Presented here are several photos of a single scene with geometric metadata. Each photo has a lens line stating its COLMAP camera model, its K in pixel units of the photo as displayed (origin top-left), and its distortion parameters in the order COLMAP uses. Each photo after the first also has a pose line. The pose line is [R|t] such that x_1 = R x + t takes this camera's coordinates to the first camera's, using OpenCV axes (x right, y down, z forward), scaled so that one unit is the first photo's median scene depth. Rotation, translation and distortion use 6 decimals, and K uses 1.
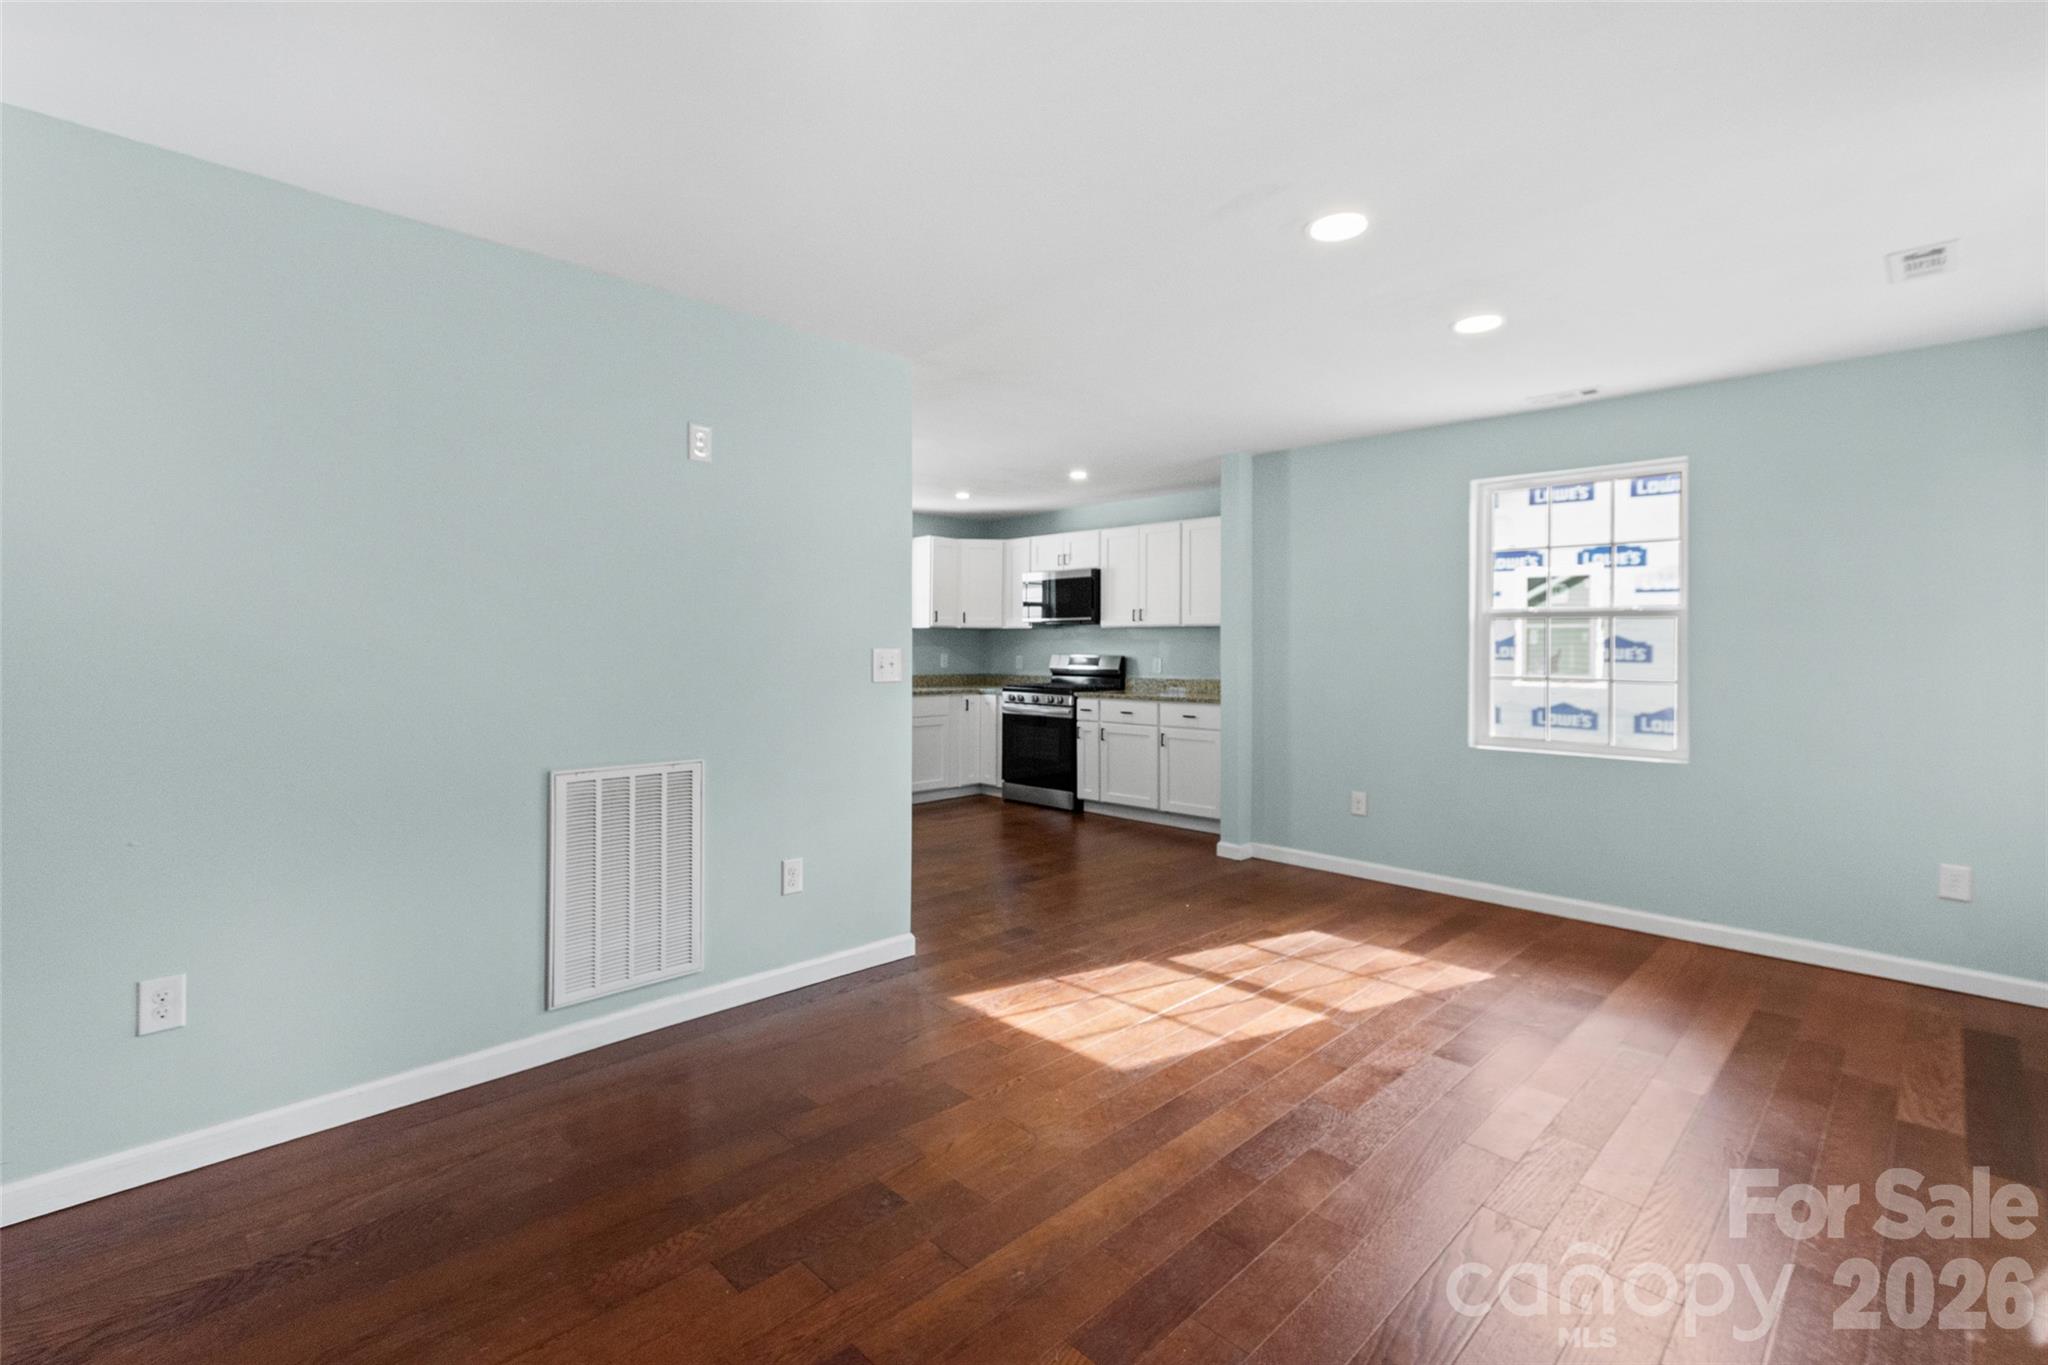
lens RADIAL K [[921.1, 0, 1033.7], [0, 921.1, 652.4], [0, 0, 1]] dist [0.009381, 0.000775]
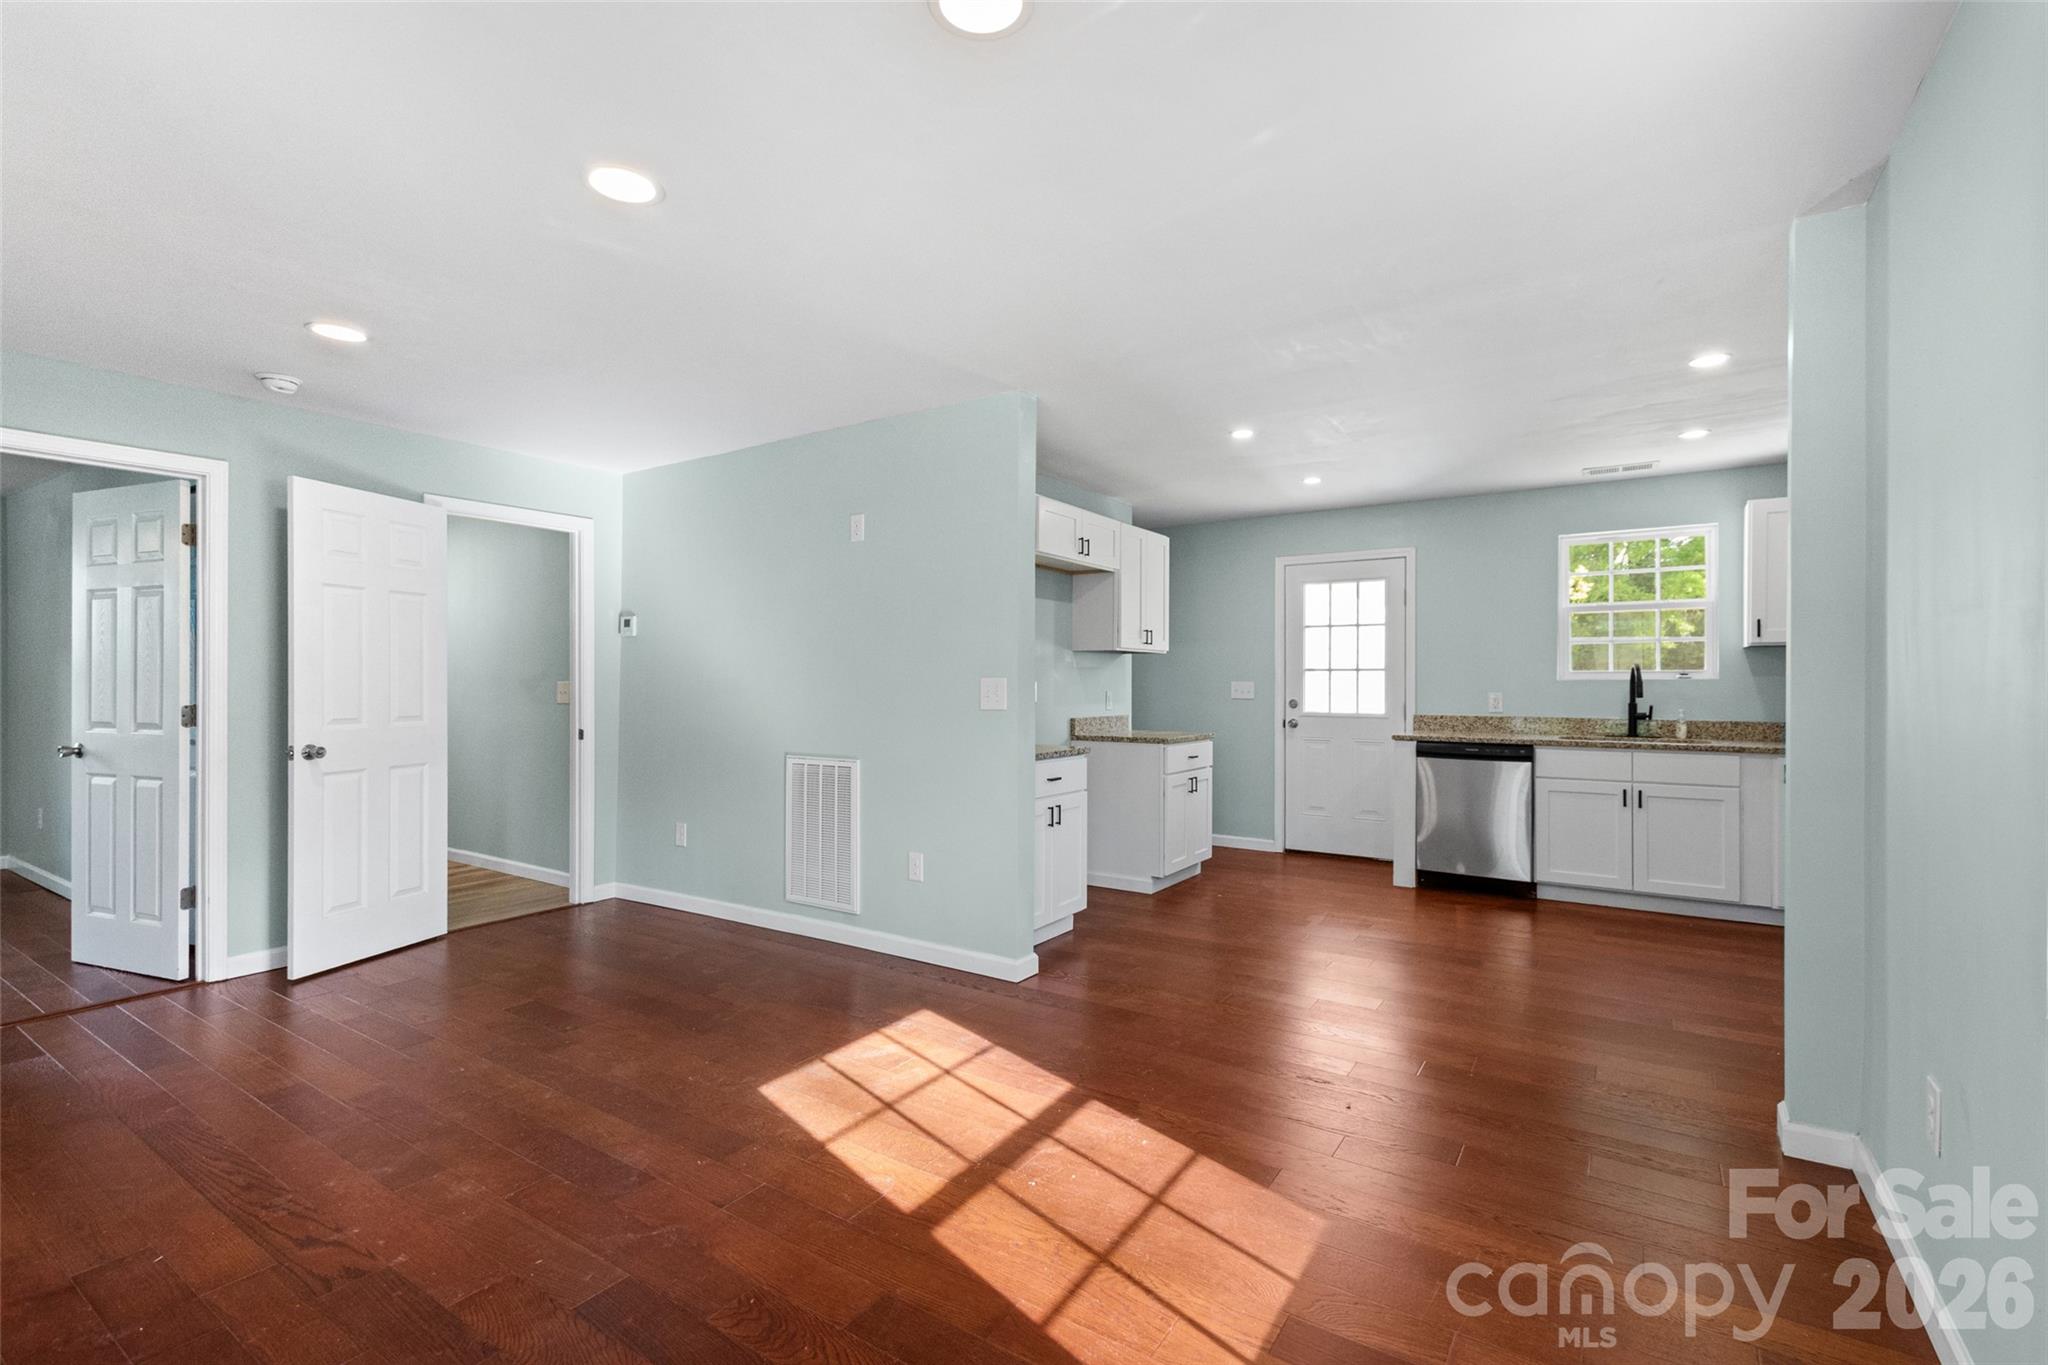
lens RADIAL K [[921.1, 0, 1018.5], [0, 921.1, 690.0], [0, 0, 1]] dist [0.009381, 0.000775]
pose [[0.183553, 0.001902, -0.983008, 0.462606], [-0.002750, 0.999995, 0.001422, 0.003799], [0.983006, 0.002442, 0.183557, 0.440394]]
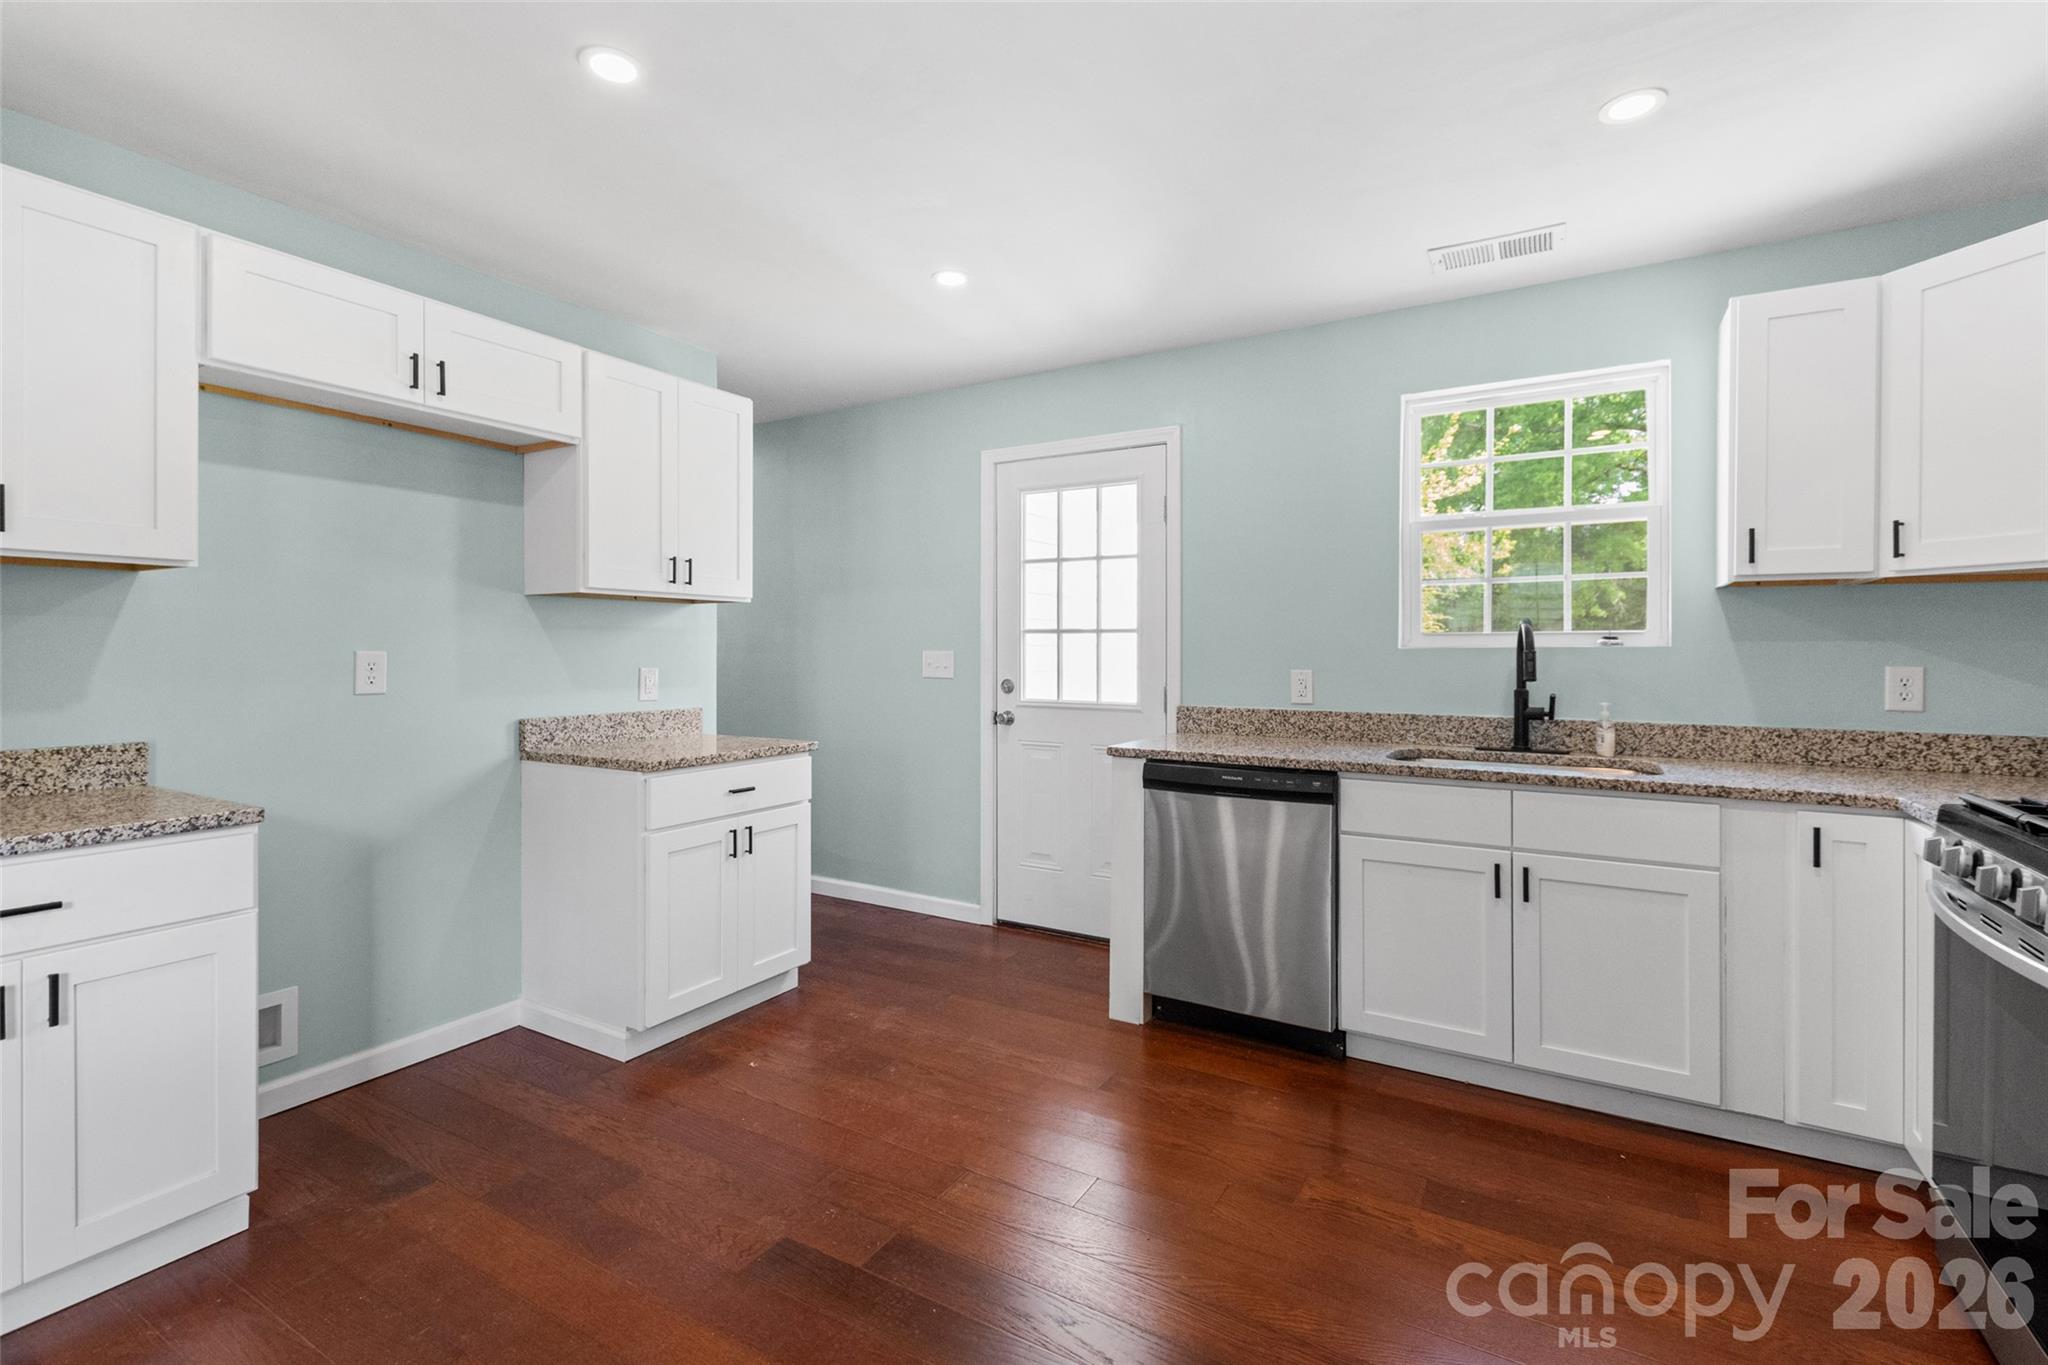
lens RADIAL K [[921.1, 0, 1023.4], [0, 921.1, 657.3], [0, 0, 1]] dist [0.009381, 0.000775]
pose [[0.238163, 0.002256, -0.971223, 0.135401], [-0.002418, 0.999996, 0.001730, -0.001195], [0.971222, 0.001936, 0.238167, 0.784040]]
